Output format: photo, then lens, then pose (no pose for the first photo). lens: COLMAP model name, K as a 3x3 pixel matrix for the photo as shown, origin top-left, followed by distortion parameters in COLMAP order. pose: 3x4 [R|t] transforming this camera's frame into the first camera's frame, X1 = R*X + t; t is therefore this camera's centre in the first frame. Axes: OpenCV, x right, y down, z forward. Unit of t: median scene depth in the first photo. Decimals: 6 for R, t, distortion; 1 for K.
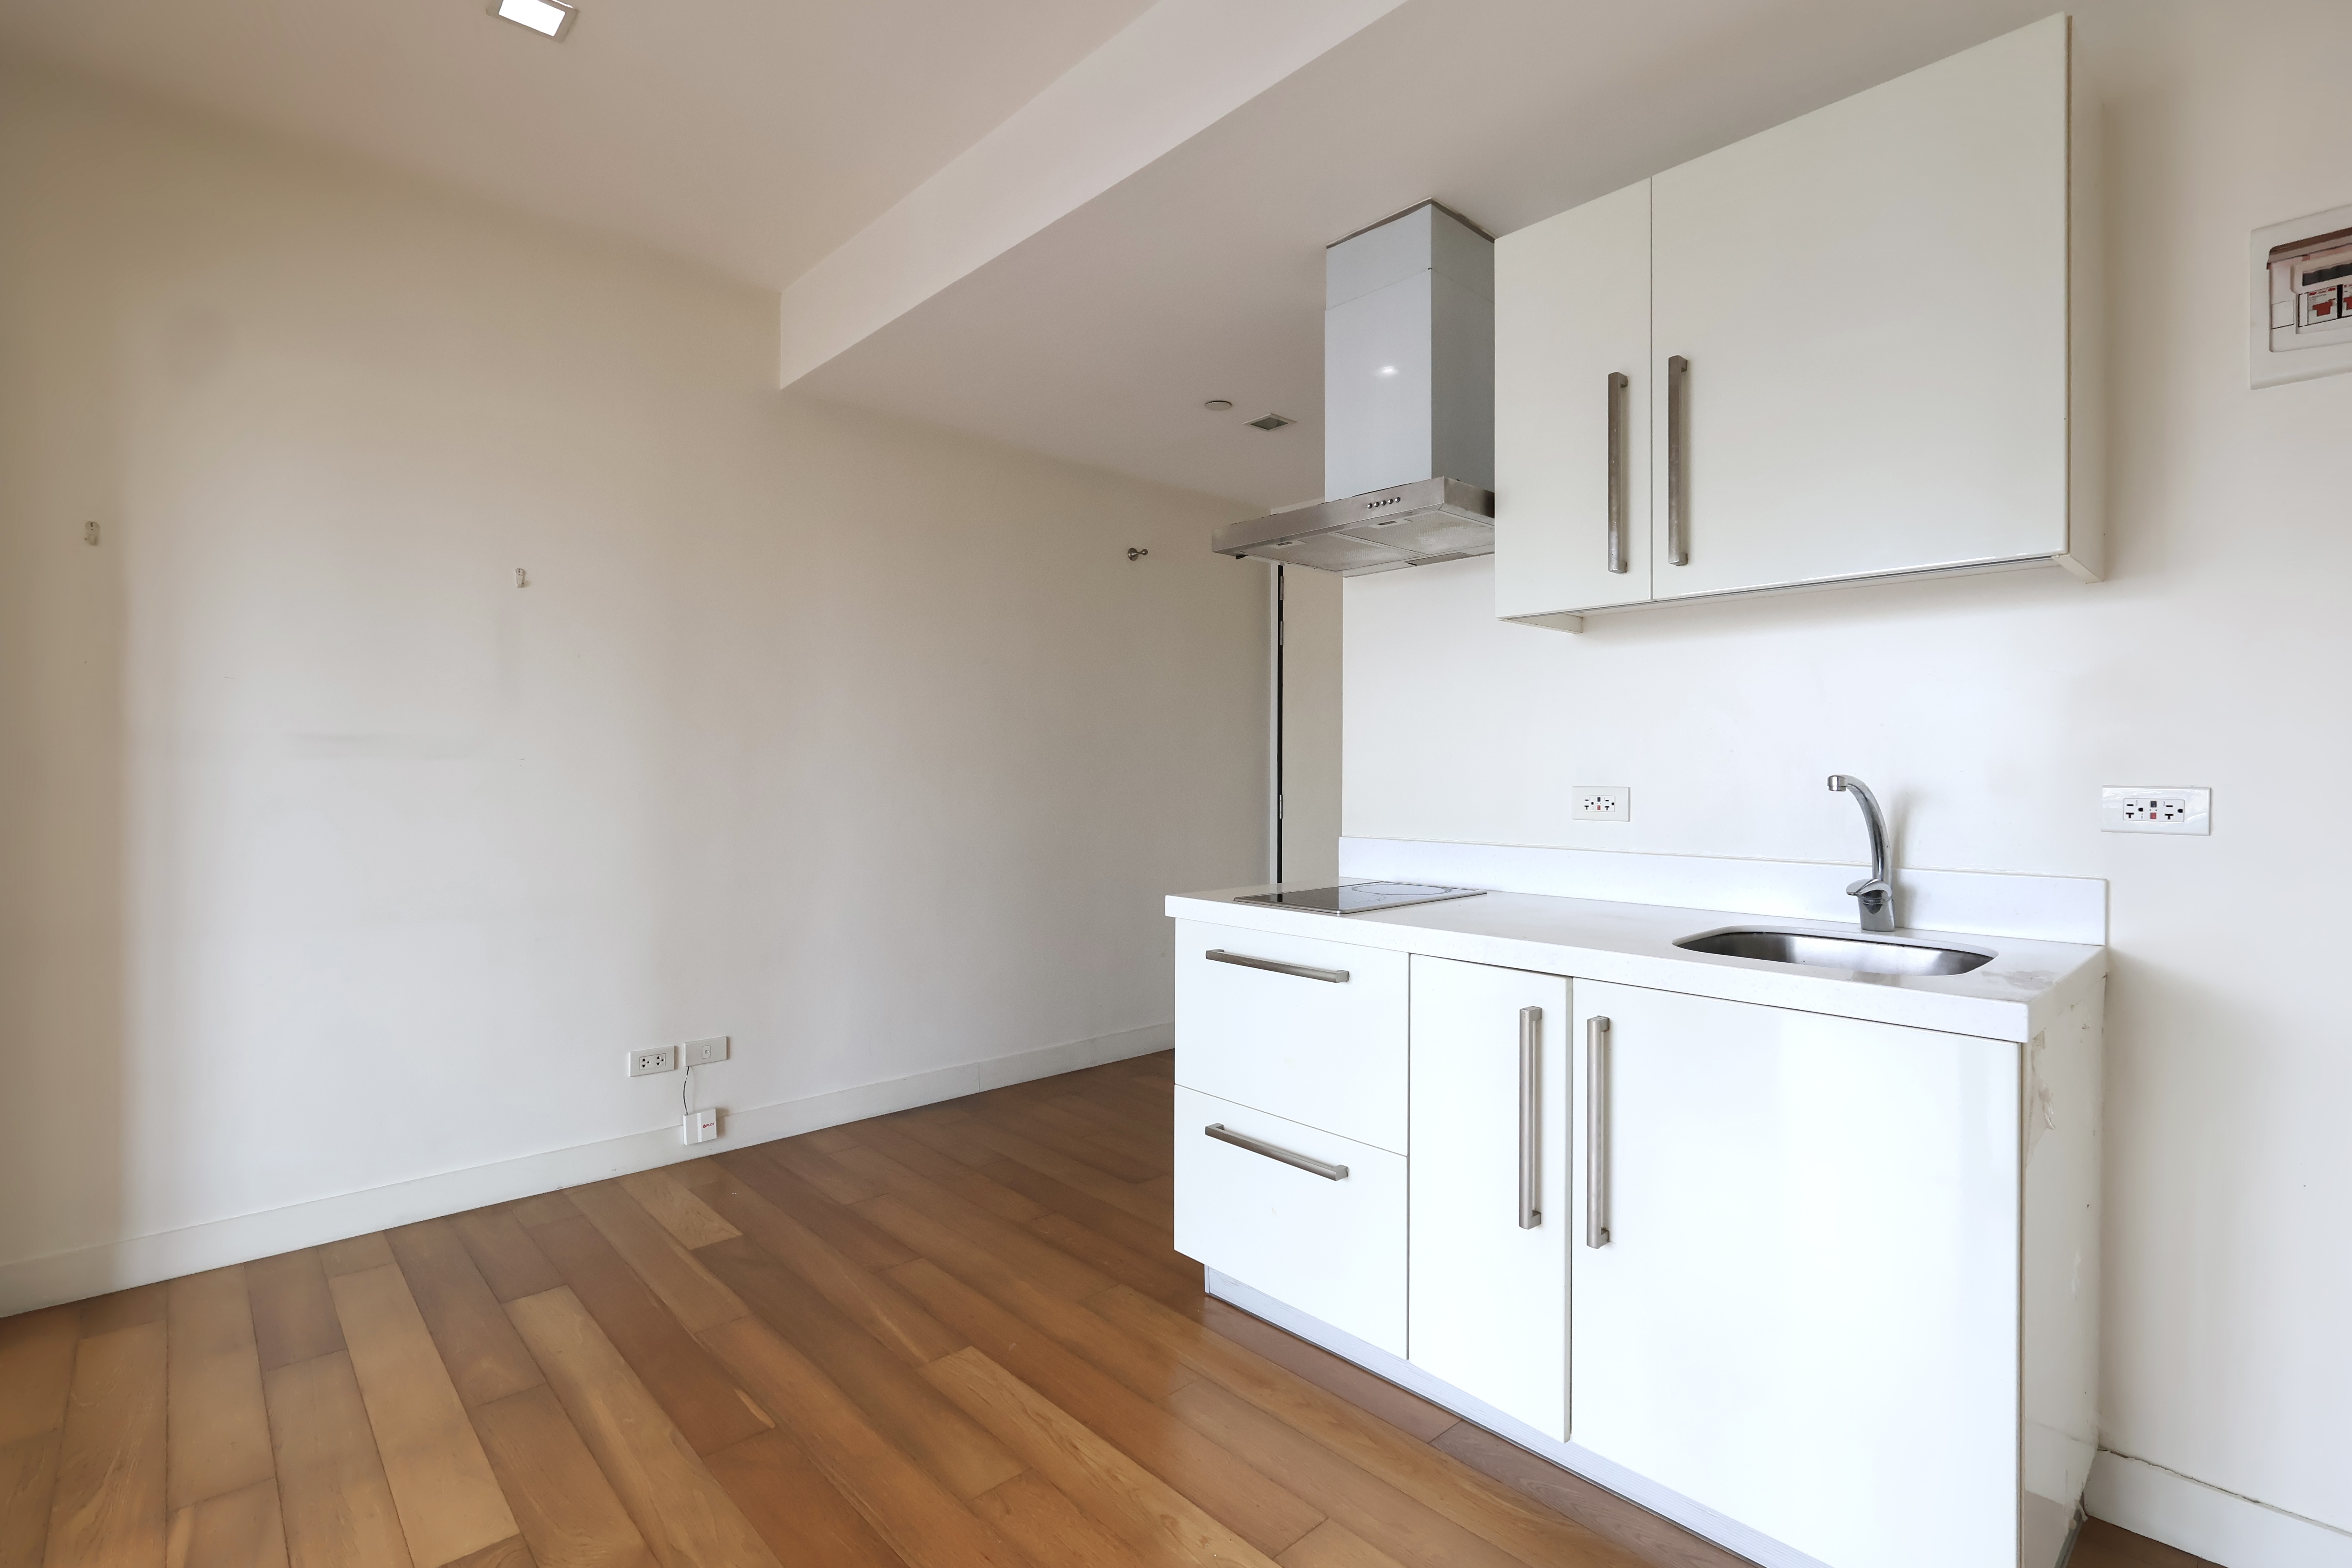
lens RADIAL K [[1086.9, 0, 1172.9], [0, 1086.9, 776.2], [0, 0, 1]] dist [-0.001500, 0.000111]
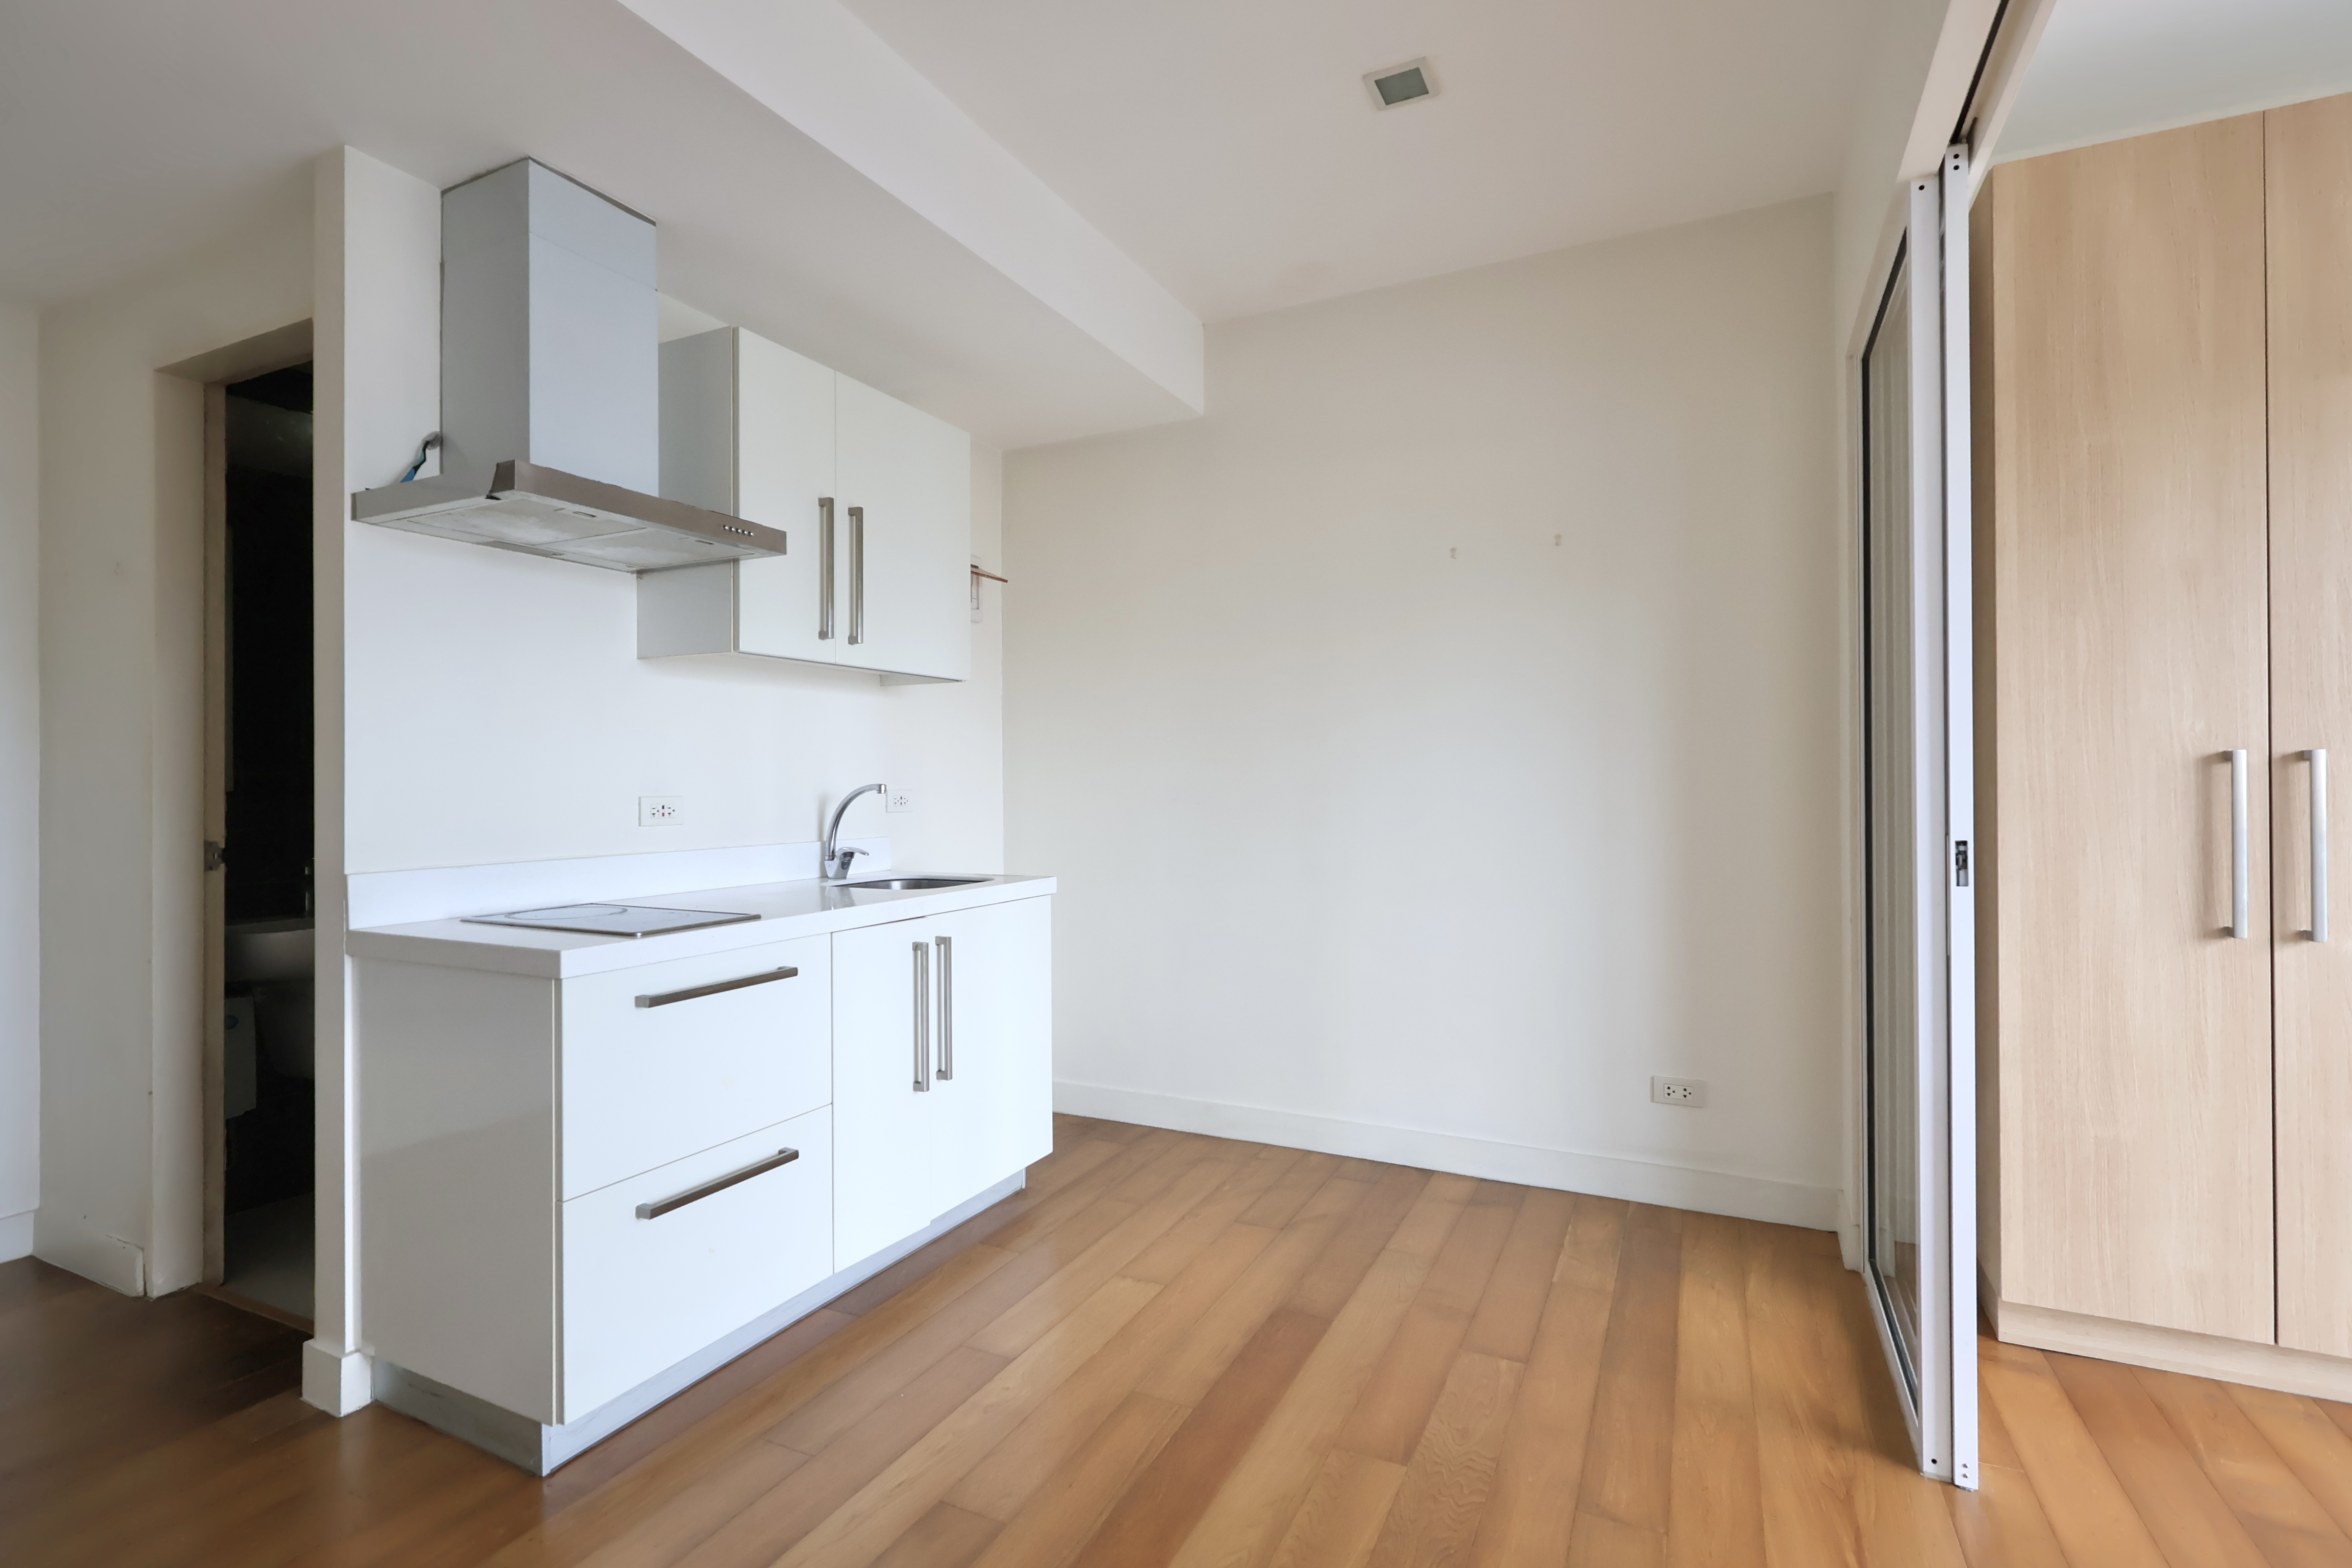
lens RADIAL K [[1105.4, 0, 1176.0], [0, 1105.4, 784.0], [0, 0, 1]] dist [0.000738, 0.000416]
pose [[-0.368260, -0.000428, 0.929723, -1.046717], [0.008303, 0.999959, 0.003749, -0.004200], [-0.929686, 0.009100, -0.368241, 1.083153]]
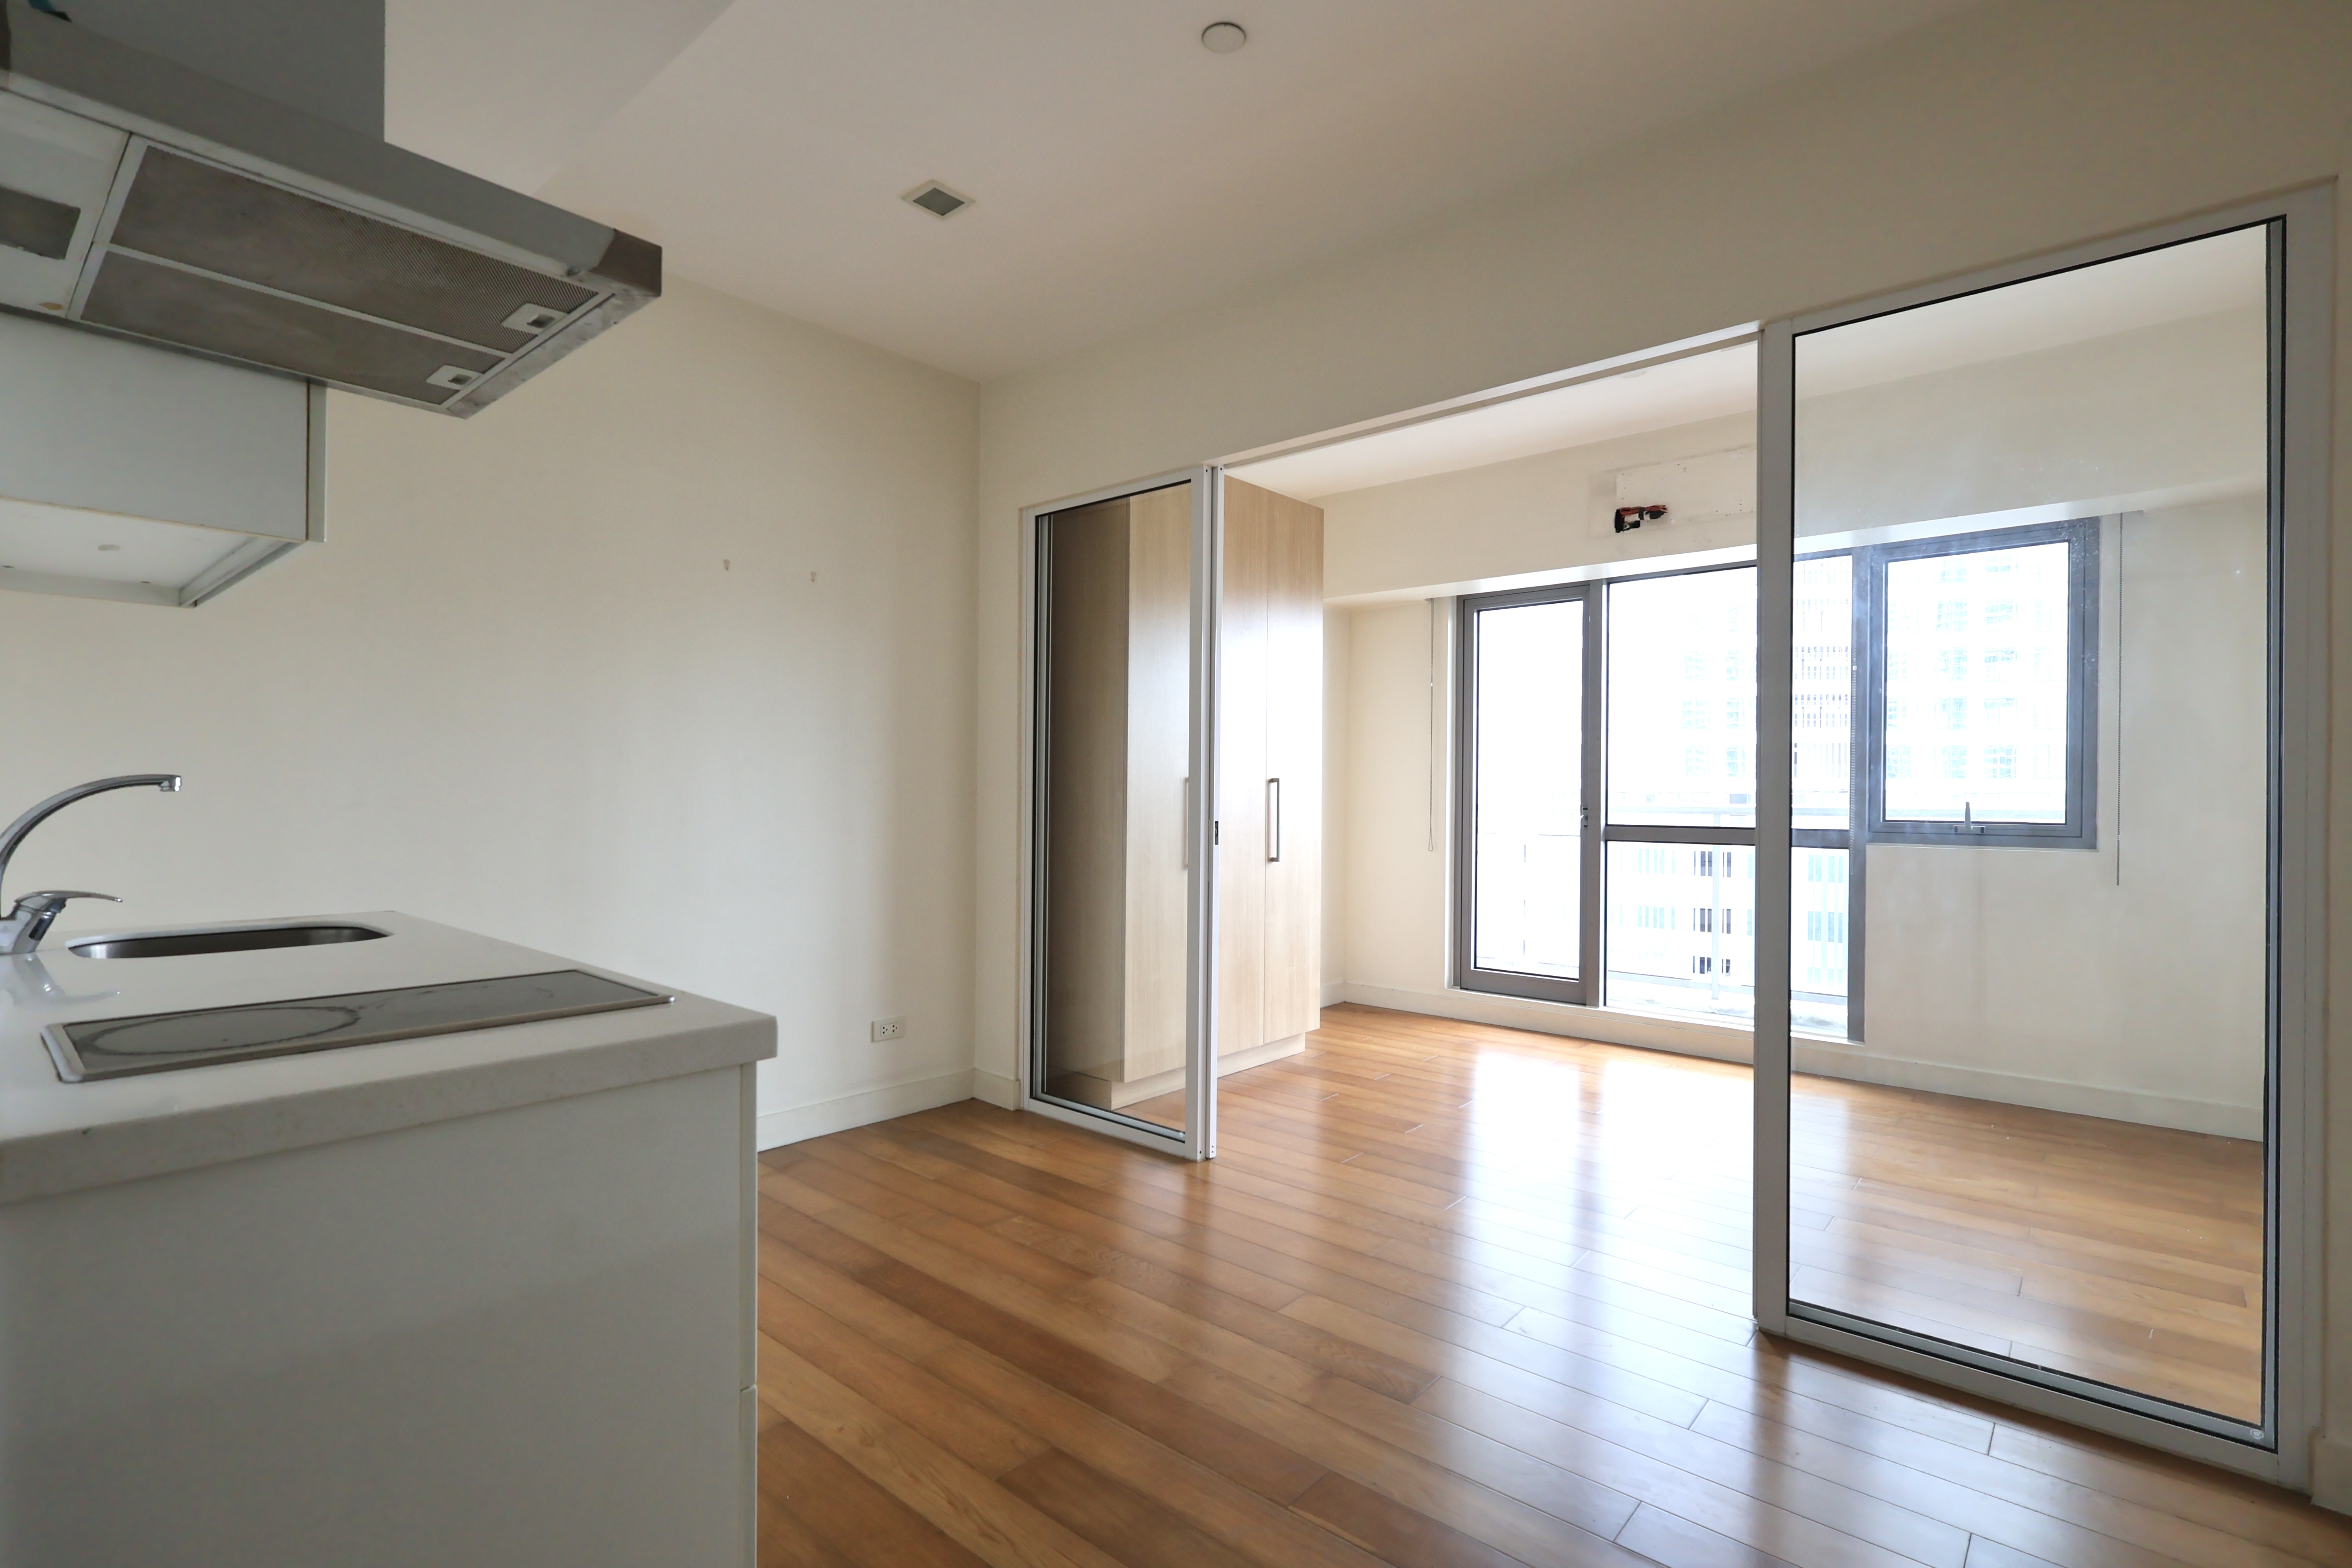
lens RADIAL K [[1097.2, 0, 1180.5], [0, 1097.2, 799.2], [0, 0, 1]] dist [-0.000492, -0.000062]
pose [[-0.992993, -0.010621, -0.117692, -0.161092], [-0.011600, 0.999904, 0.007636, 0.004140], [0.117600, 0.008948, -0.993021, 1.873322]]
